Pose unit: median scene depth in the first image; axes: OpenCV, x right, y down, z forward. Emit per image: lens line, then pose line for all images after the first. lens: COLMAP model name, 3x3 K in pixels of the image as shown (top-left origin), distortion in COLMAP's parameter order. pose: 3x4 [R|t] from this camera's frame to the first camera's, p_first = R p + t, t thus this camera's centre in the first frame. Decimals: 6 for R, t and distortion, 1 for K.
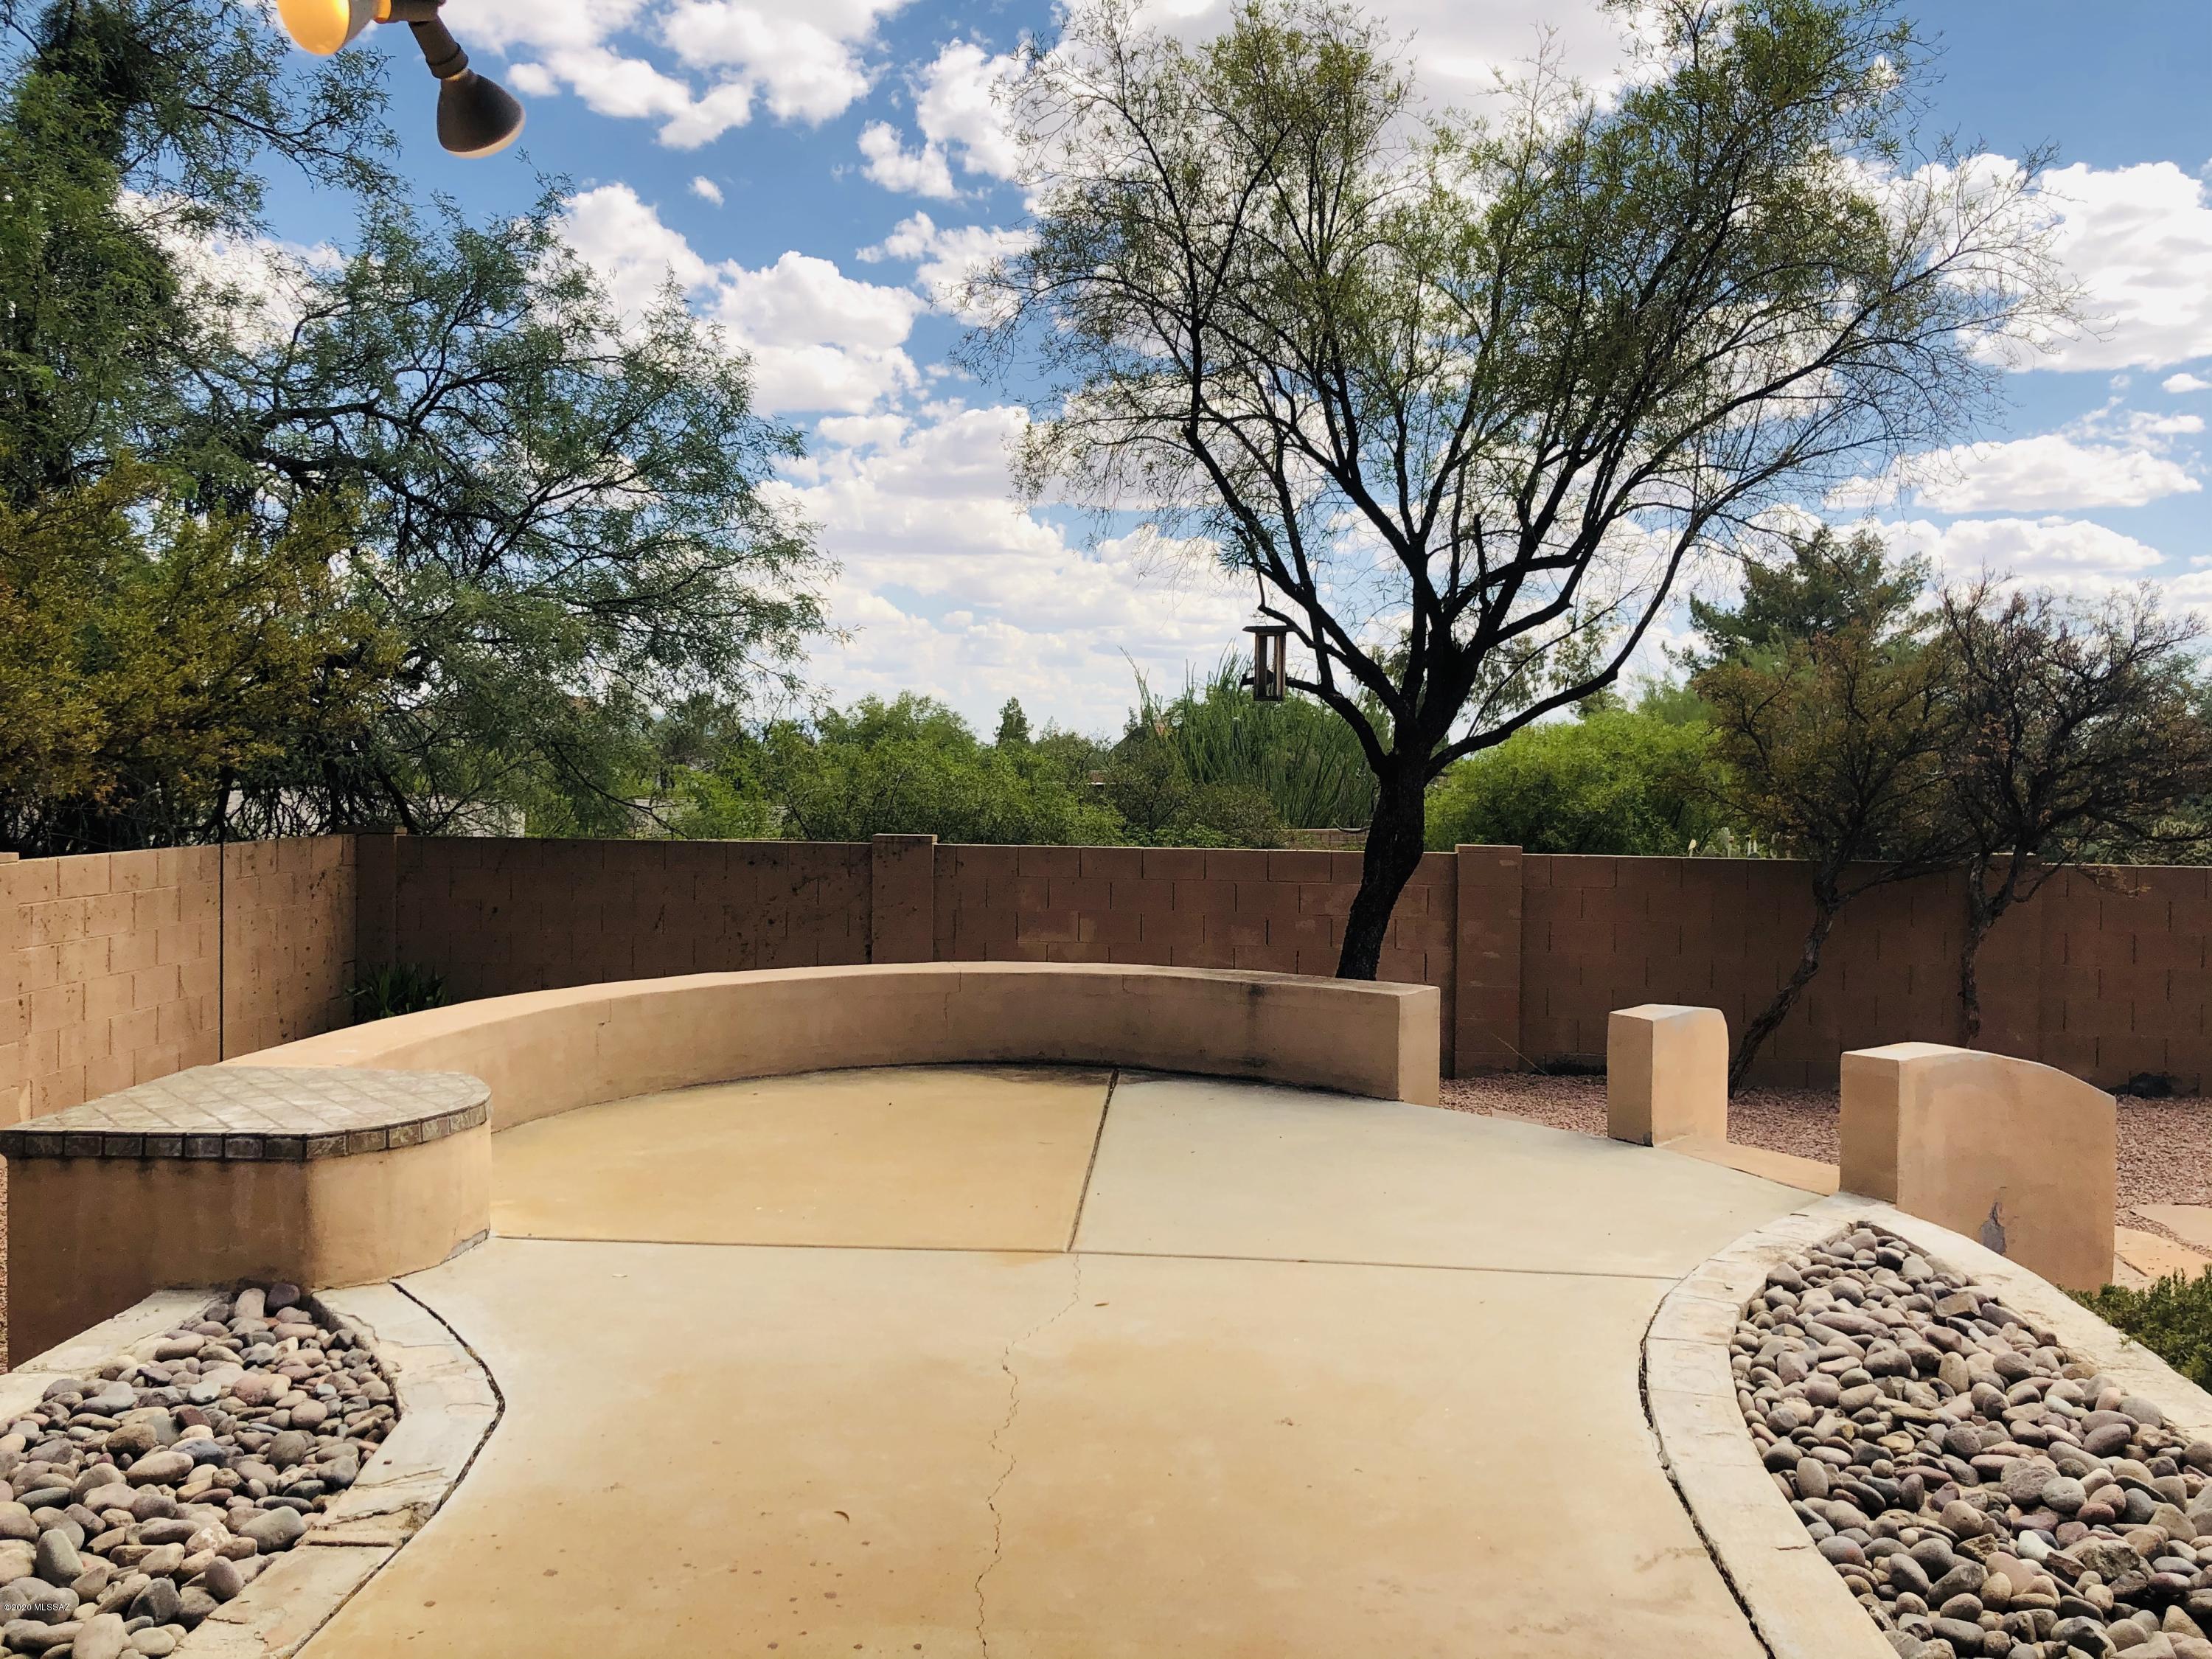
lens RADIAL K [[1806.9, 0, 1106.0], [0, 1806.9, 829.5], [0, 0, 1]] dist [0.054198, -0.066088]
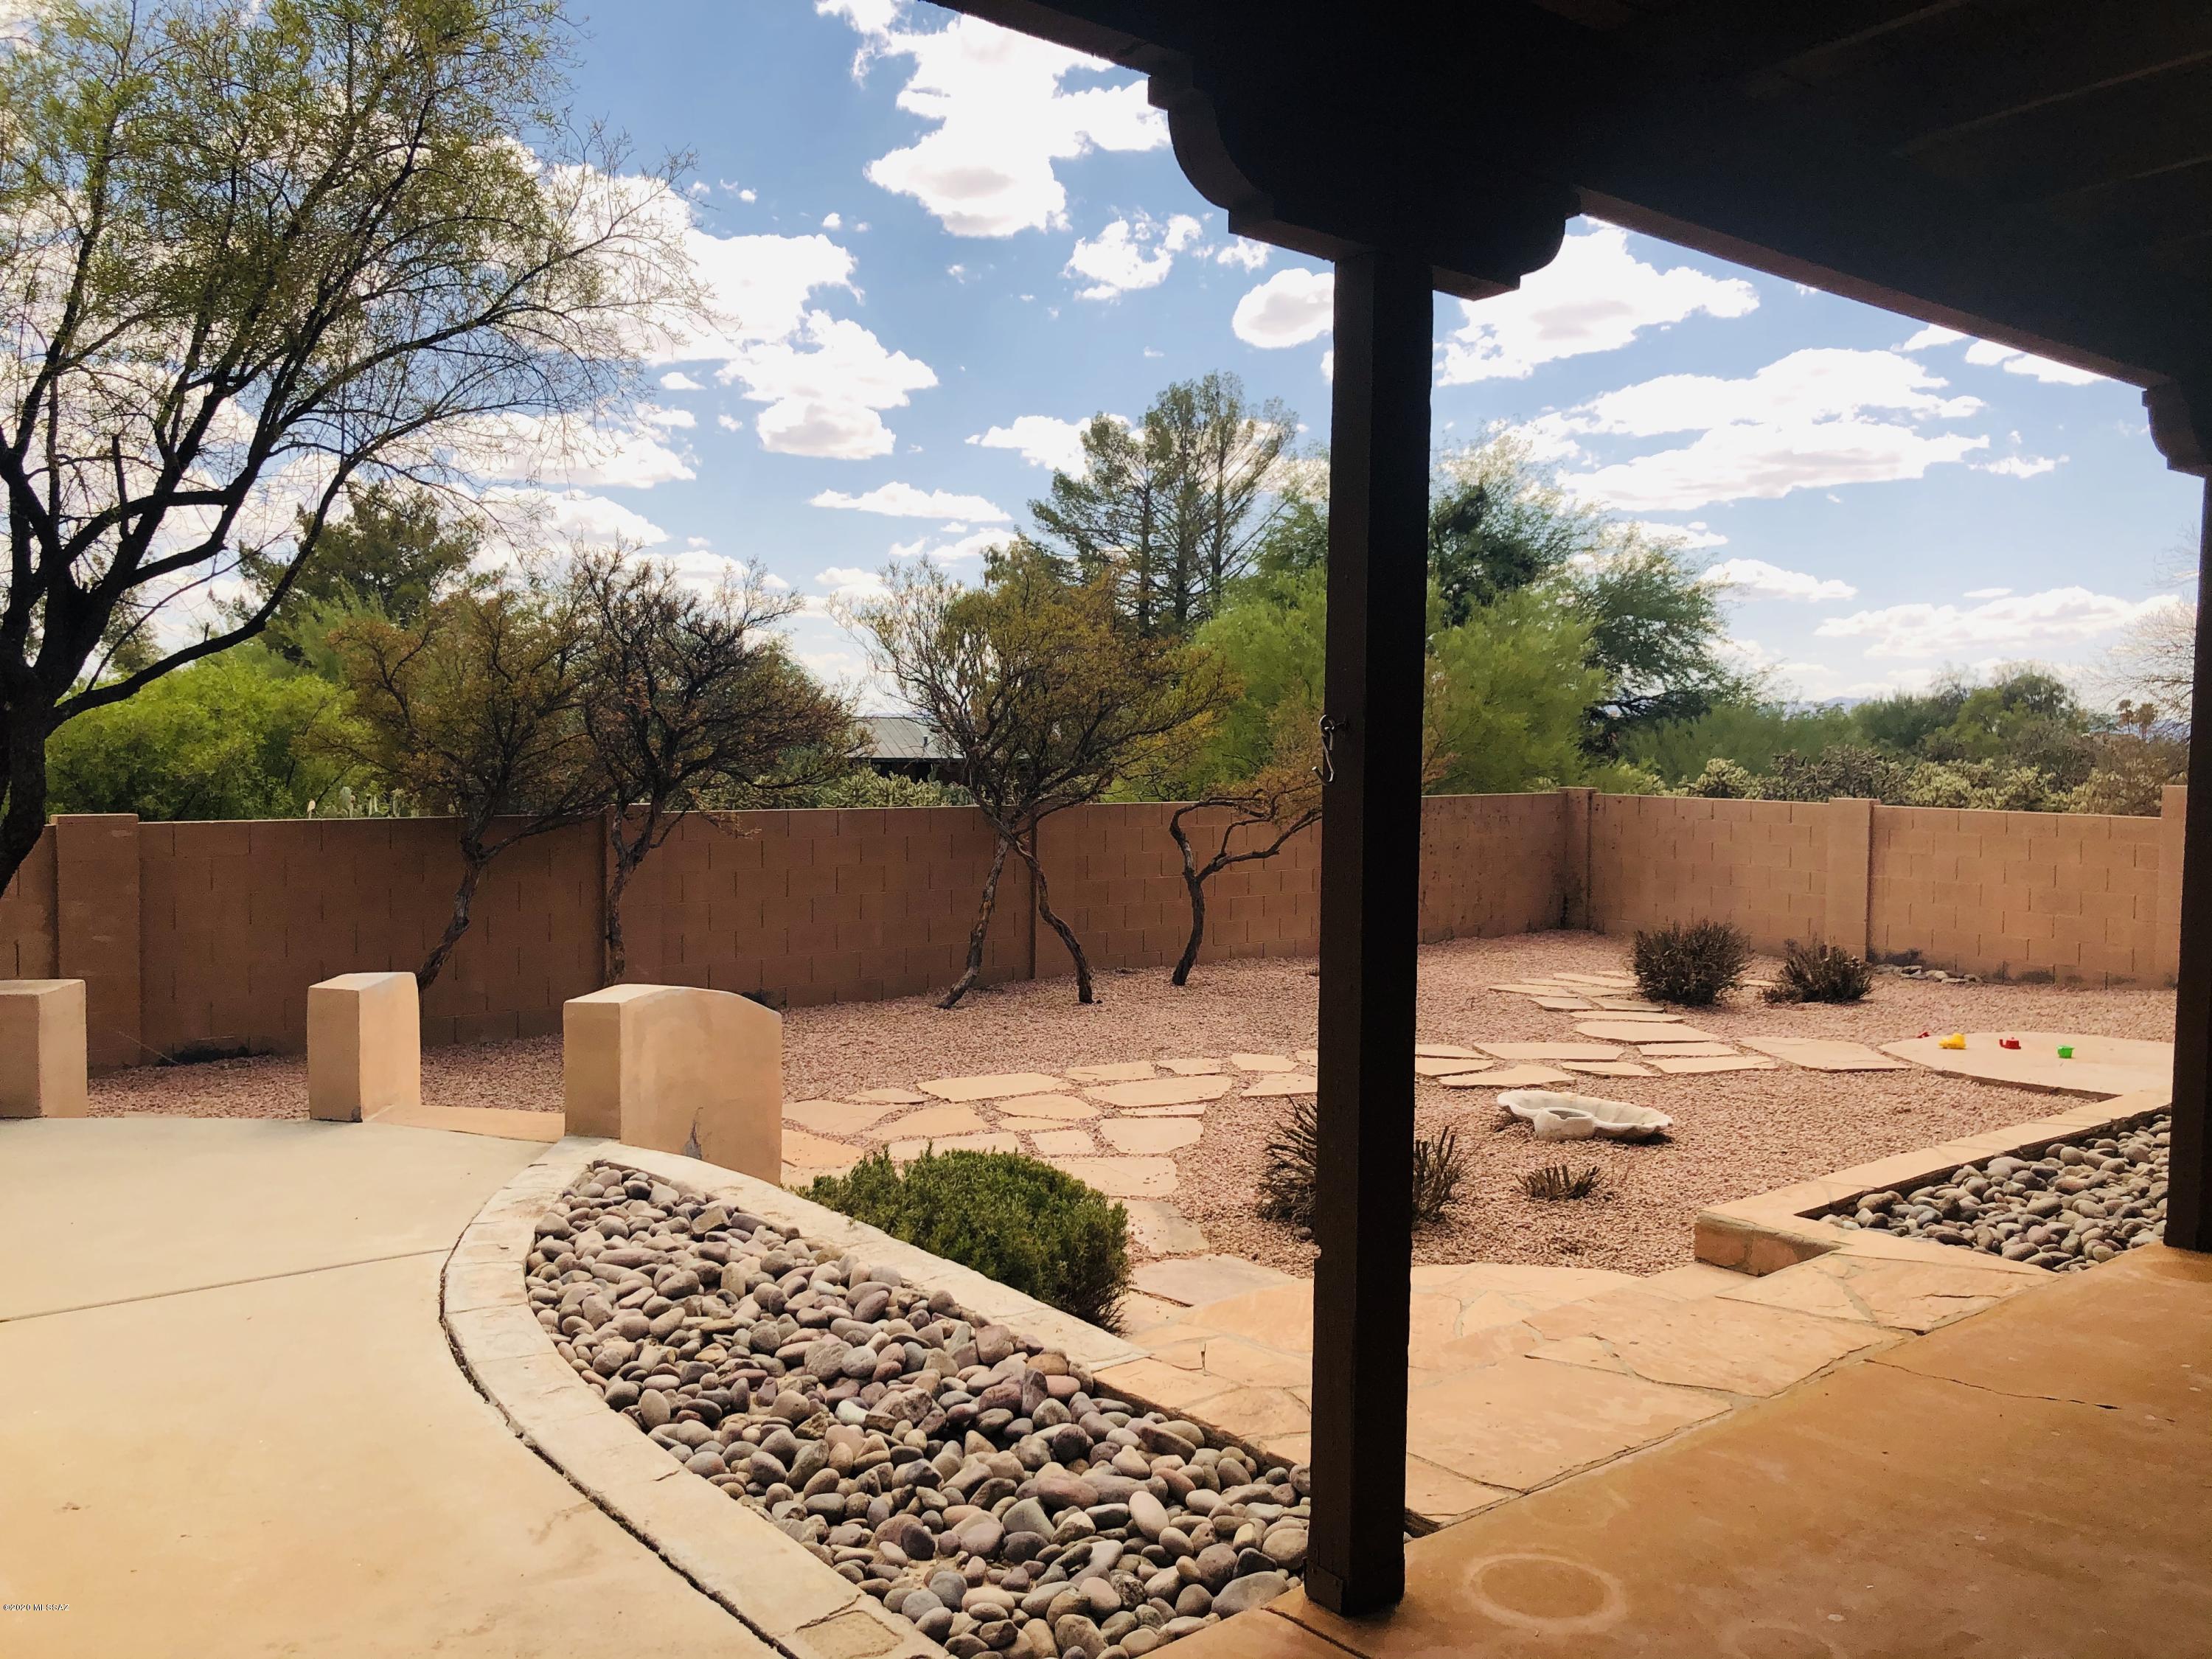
lens RADIAL K [[1819.6, 0, 1111.2], [0, 1819.6, 841.5], [0, 0, 1]] dist [-0.009021, -0.005497]
pose [[0.720869, -0.048225, 0.691391, -0.111124], [0.027192, 0.998776, 0.041314, -0.003066], [-0.692538, -0.010981, 0.721298, 0.064084]]
